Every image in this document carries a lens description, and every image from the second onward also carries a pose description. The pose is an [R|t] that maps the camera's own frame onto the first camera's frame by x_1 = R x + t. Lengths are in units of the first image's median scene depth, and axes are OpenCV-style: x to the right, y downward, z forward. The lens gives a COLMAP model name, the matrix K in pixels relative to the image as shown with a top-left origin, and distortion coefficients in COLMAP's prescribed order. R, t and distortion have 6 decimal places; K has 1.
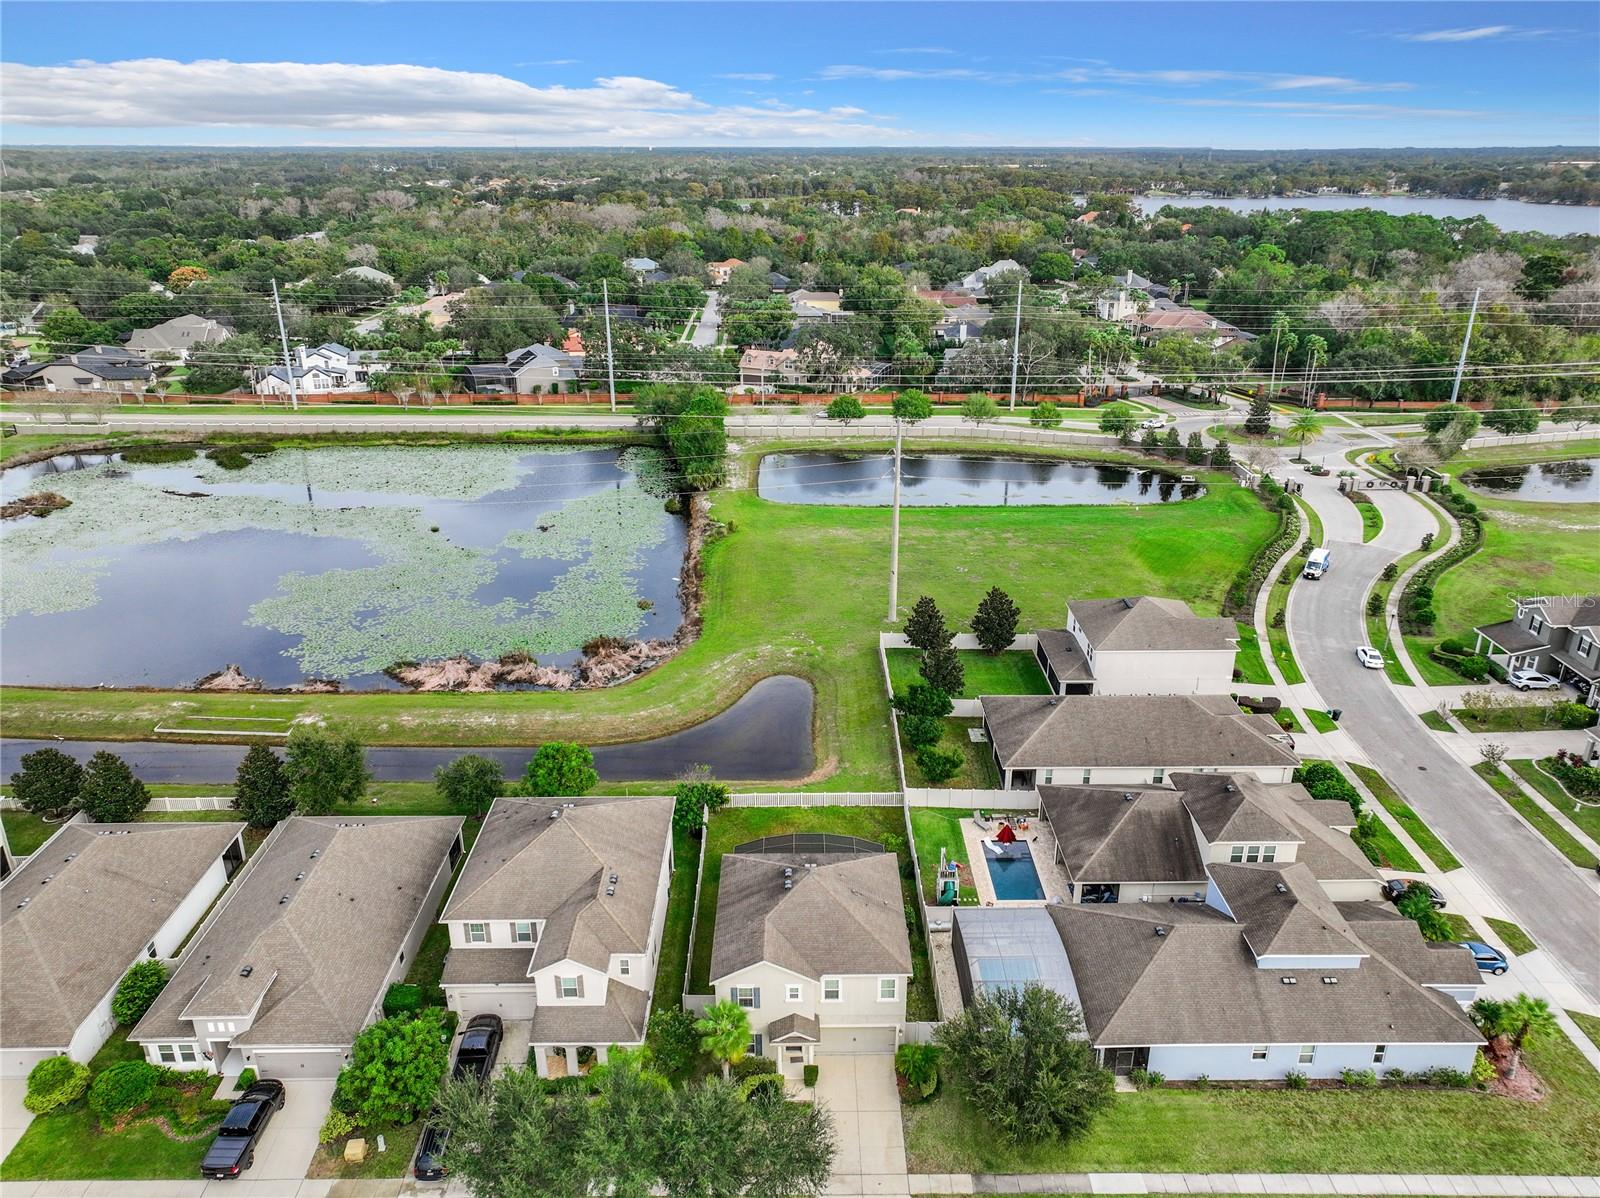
lens RADIAL K [[1129.3, 0, 811.6], [0, 1129.3, 598.3], [0, 0, 1]] dist [-0.000810, 0.022149]
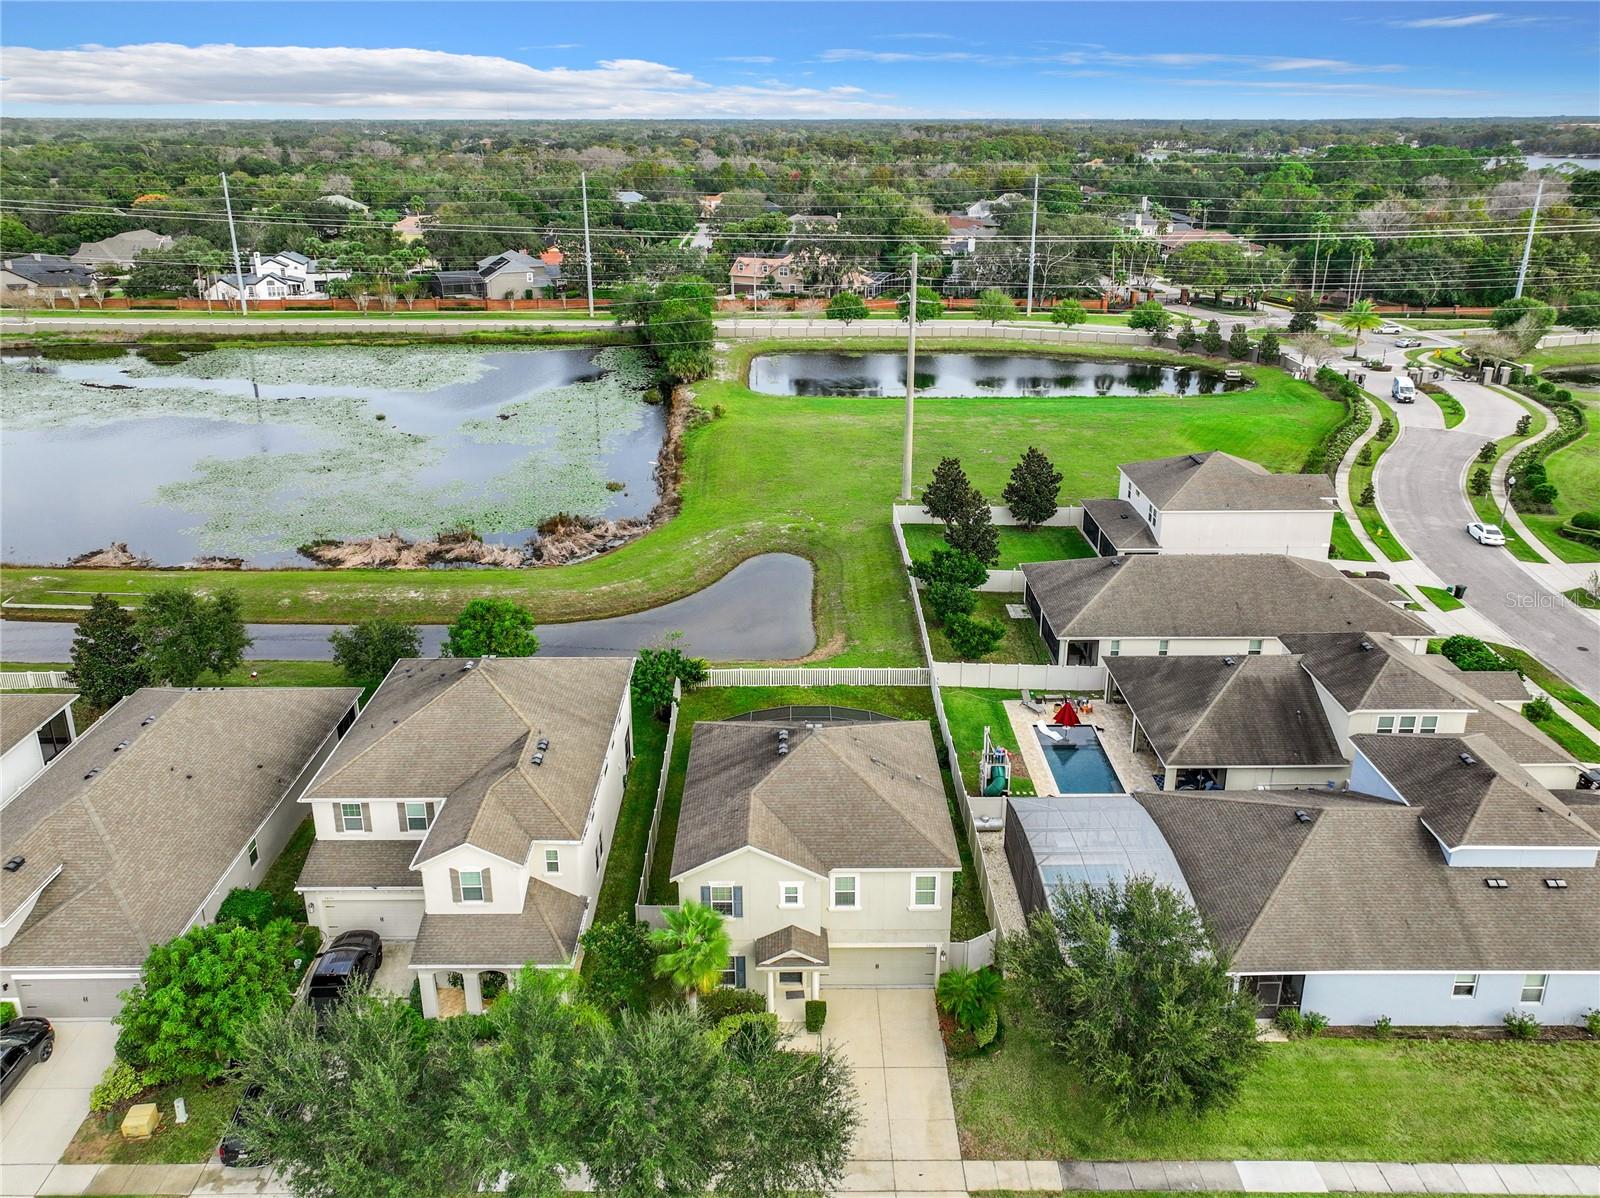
lens RADIAL K [[1156.2, 0, 798.2], [0, 1156.2, 511.4], [0, 0, 1]] dist [0.002587, 0.012941]
pose [[0.999975, 0.000769, -0.007085, -0.003930], [-0.001155, 0.998508, -0.054586, 0.091399], [0.007033, 0.054593, 0.998484, 0.164437]]
